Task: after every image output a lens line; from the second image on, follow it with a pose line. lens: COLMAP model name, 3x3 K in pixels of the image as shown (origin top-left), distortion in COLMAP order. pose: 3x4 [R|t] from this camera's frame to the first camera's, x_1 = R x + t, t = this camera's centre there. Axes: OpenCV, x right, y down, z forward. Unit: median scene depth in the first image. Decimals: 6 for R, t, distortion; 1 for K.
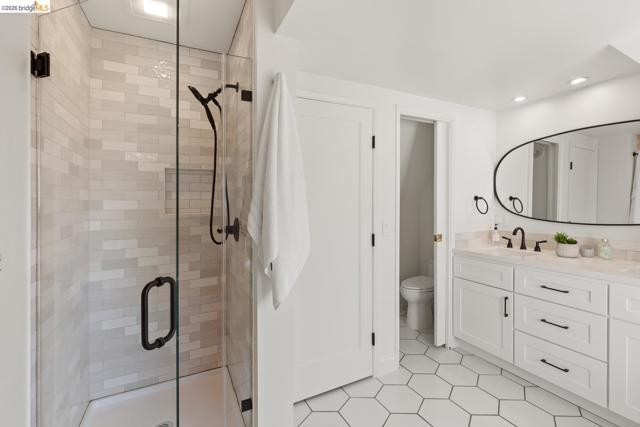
lens RADIAL K [[290.7, 0, 320.8], [0, 290.7, 211.4], [0, 0, 1]] dist [-0.002322, -0.000179]
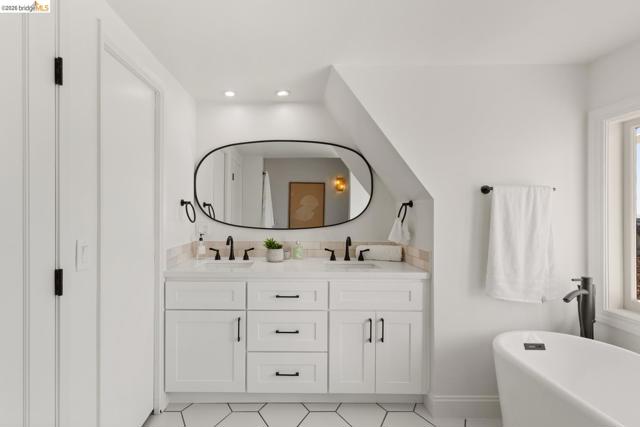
lens RADIAL K [[342.8, 0, 319.4], [0, 342.8, 209.7], [0, 0, 1]] dist [0.004385, -0.000050]
pose [[0.466146, -0.000987, 0.884707, -0.145714], [0.024279, 0.999637, -0.011677, -0.008555], [-0.884375, 0.026923, 0.466001, 0.291488]]
